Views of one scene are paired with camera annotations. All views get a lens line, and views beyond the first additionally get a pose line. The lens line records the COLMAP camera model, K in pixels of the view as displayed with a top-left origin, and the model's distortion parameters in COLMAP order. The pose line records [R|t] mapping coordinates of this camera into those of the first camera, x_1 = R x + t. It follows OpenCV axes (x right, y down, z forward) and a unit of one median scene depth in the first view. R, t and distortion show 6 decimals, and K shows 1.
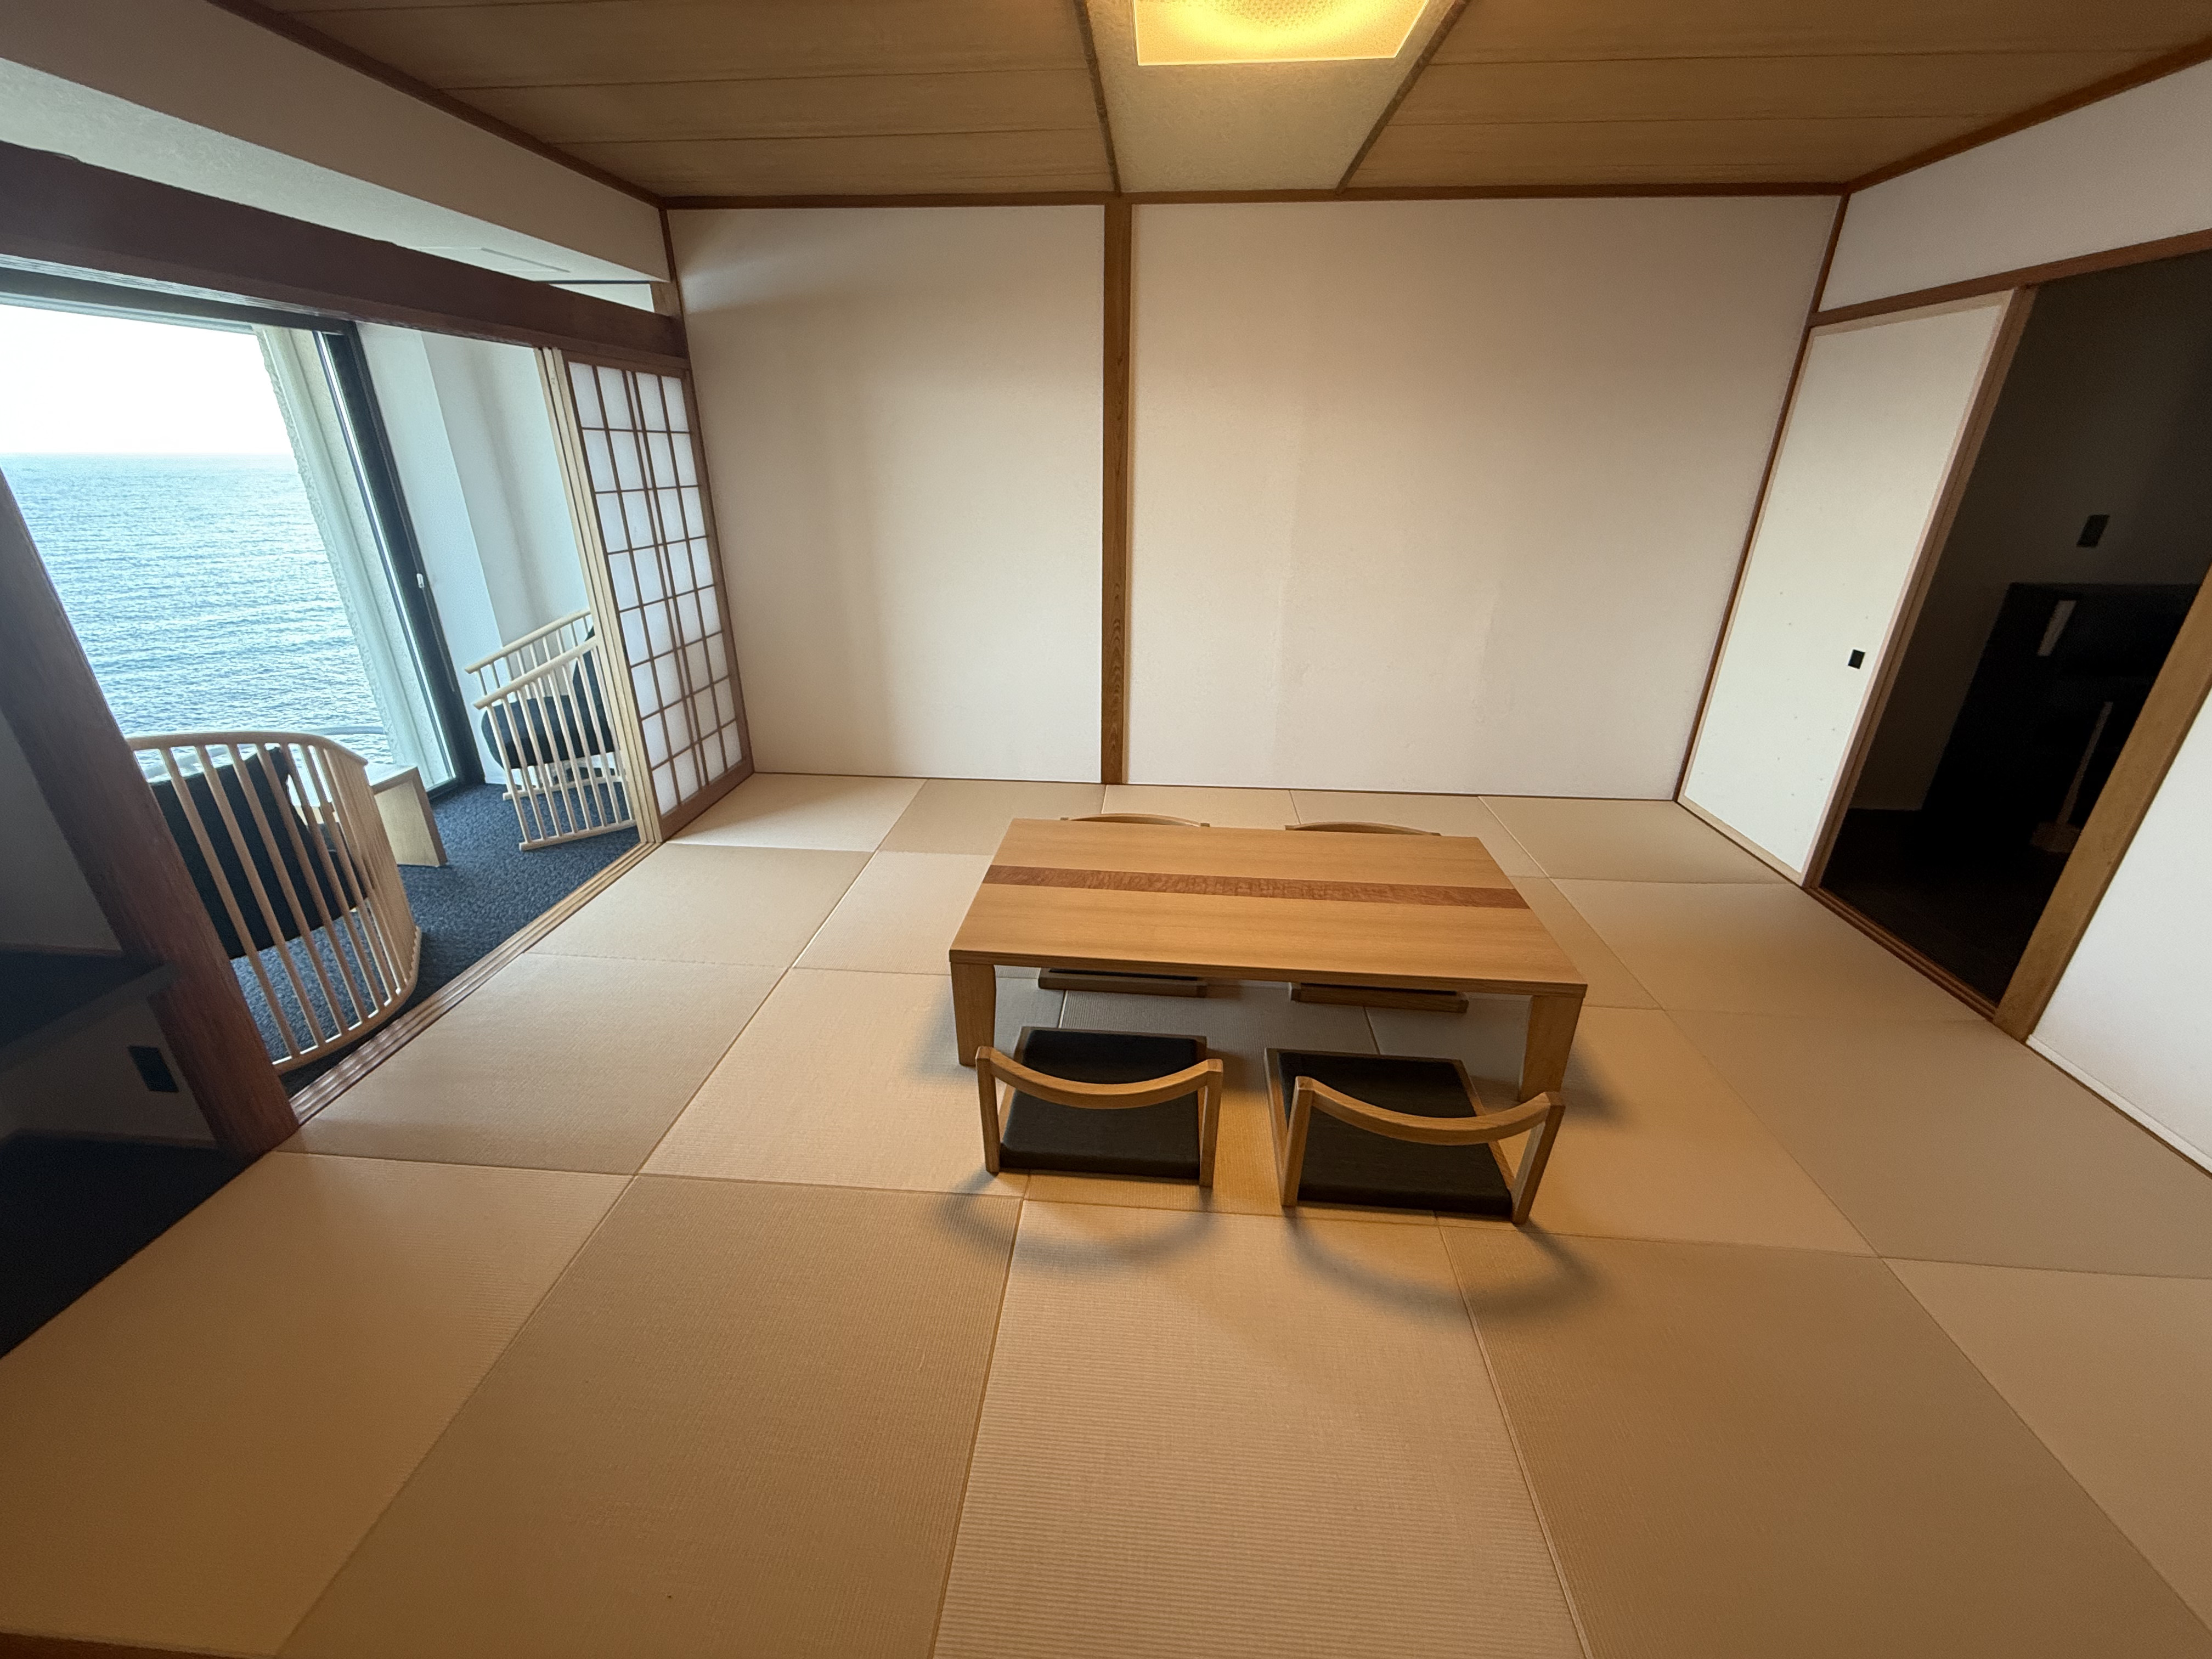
lens RADIAL K [[884.1, 0, 1105.1], [0, 884.1, 830.2], [0, 0, 1]] dist [0.014096, 0.000004]
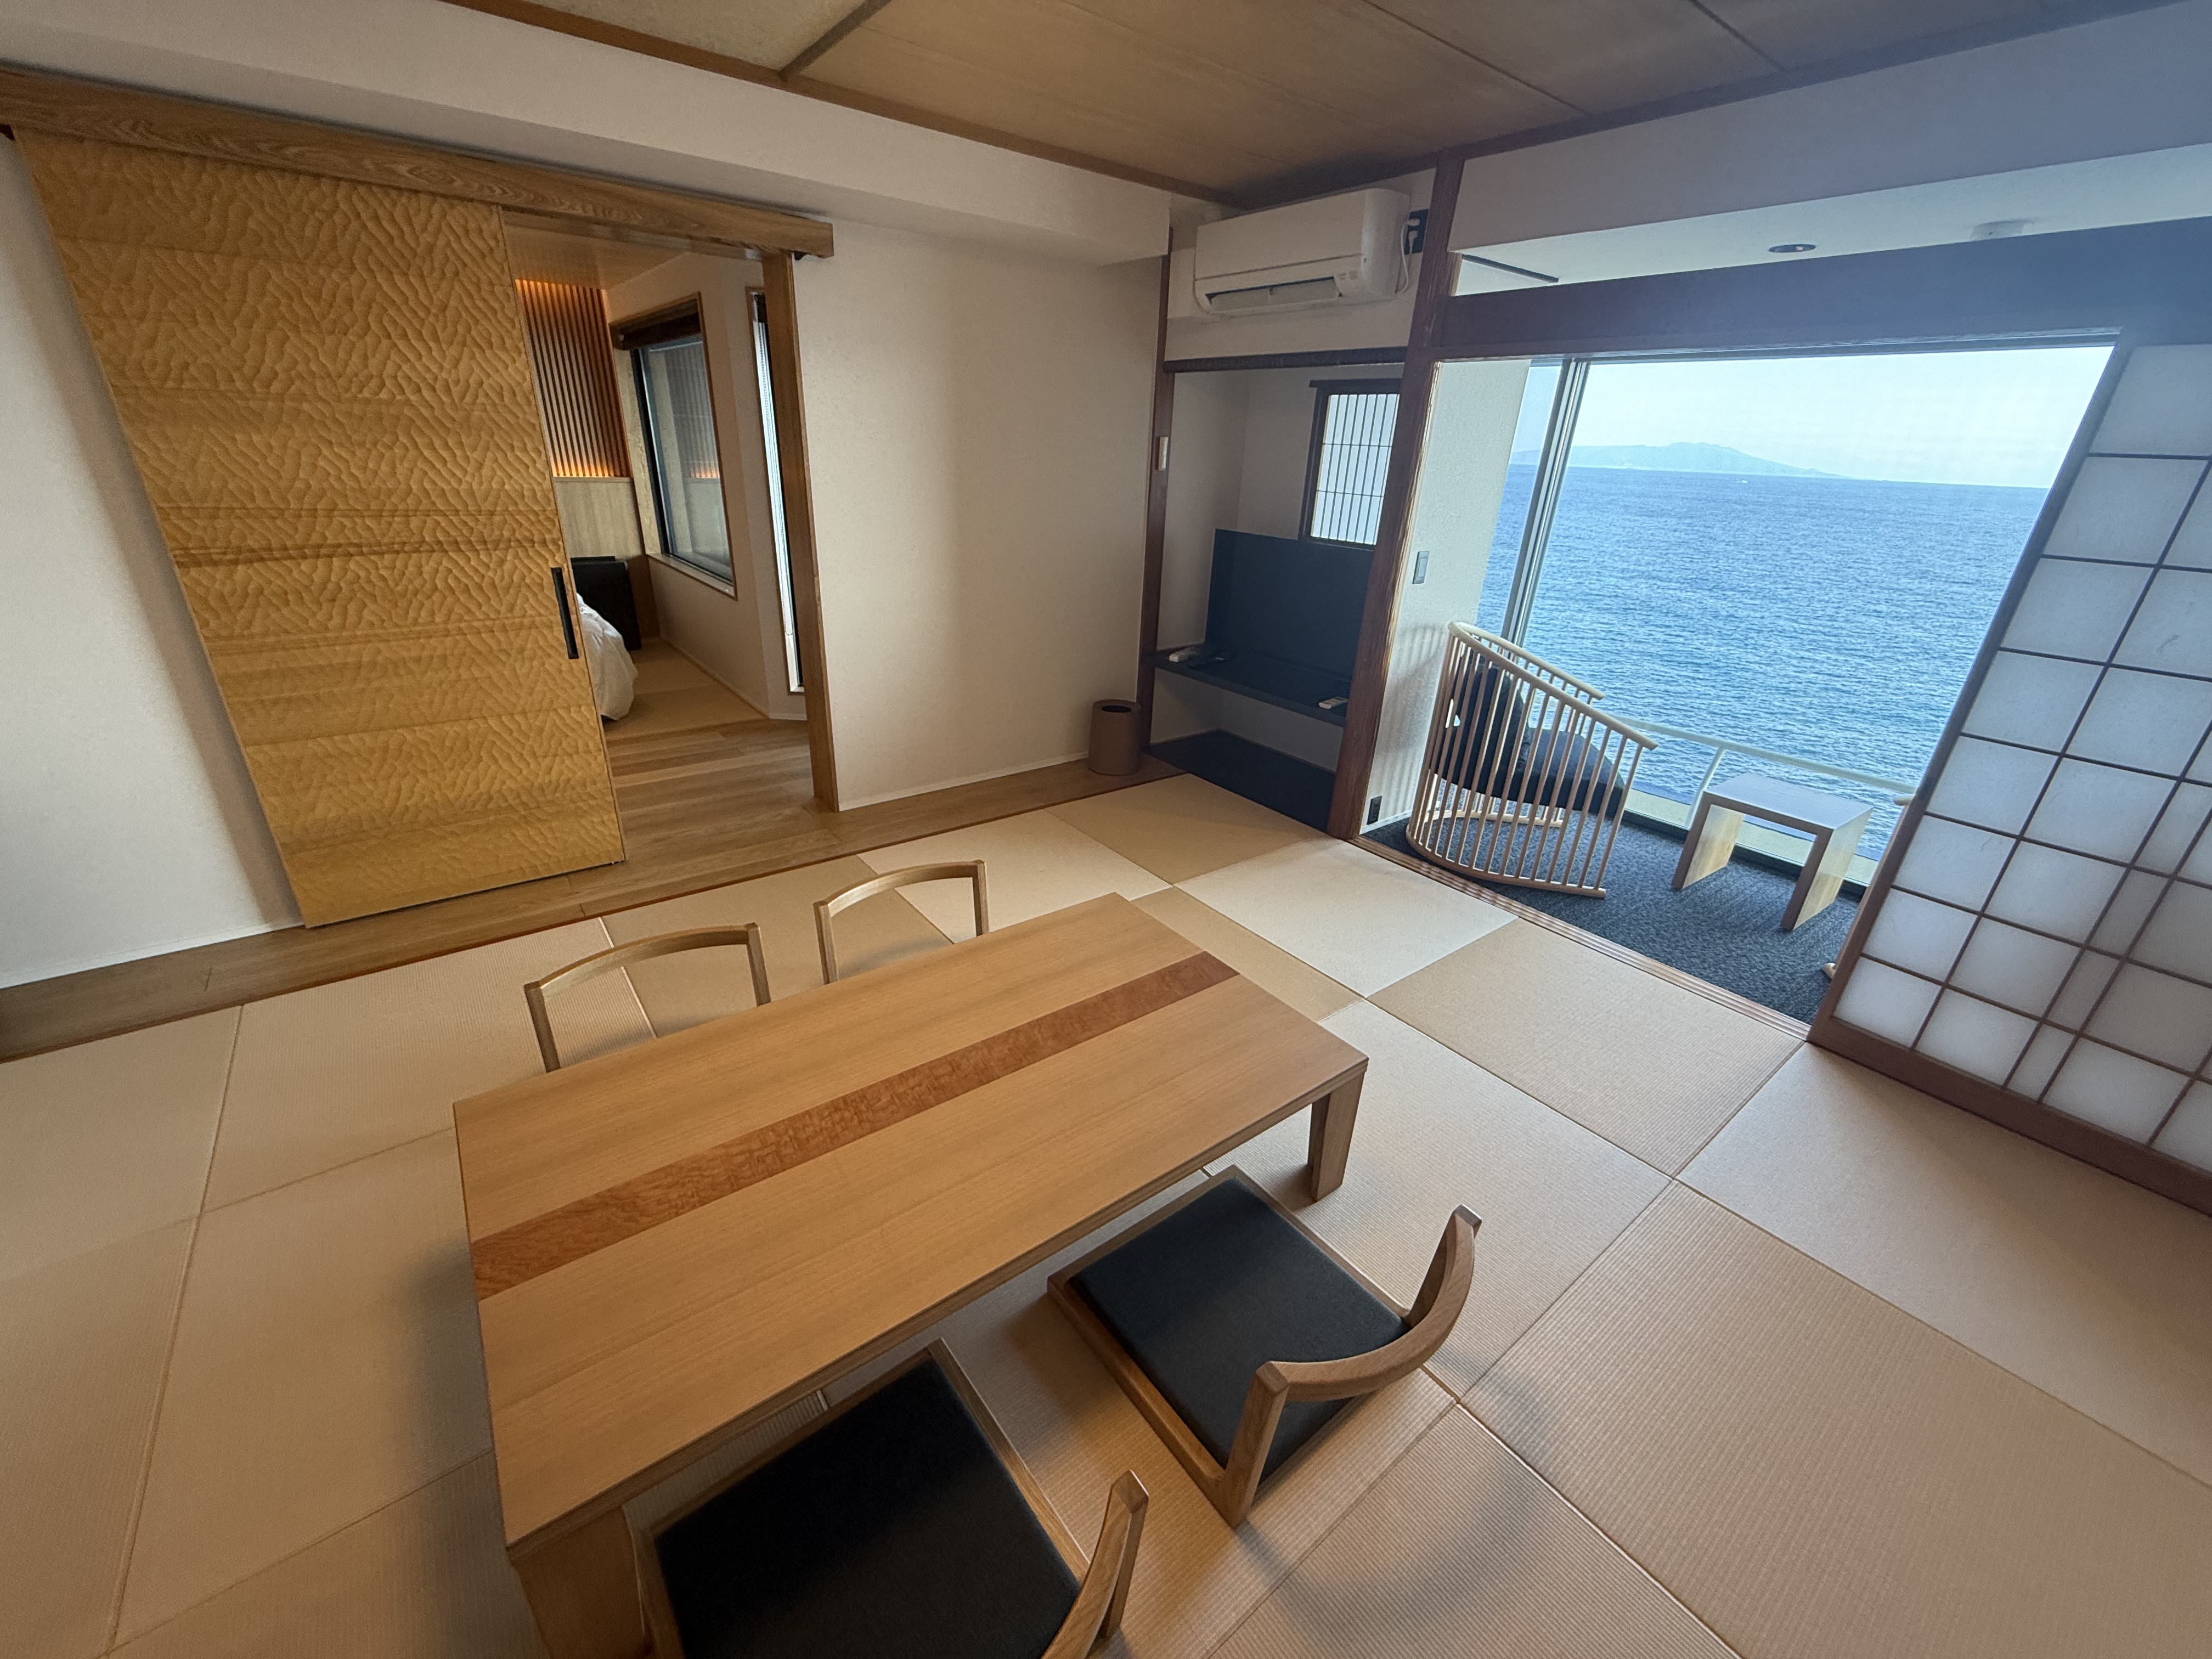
lens RADIAL K [[884.1, 0, 1102.0], [0, 884.1, 830.4], [0, 0, 1]] dist [0.014096, 0.000004]
pose [[-0.739291, 0.242271, -0.628294, 0.448721], [-0.306082, 0.710180, 0.634002, -0.537774], [0.599802, 0.661021, -0.450876, 1.238039]]
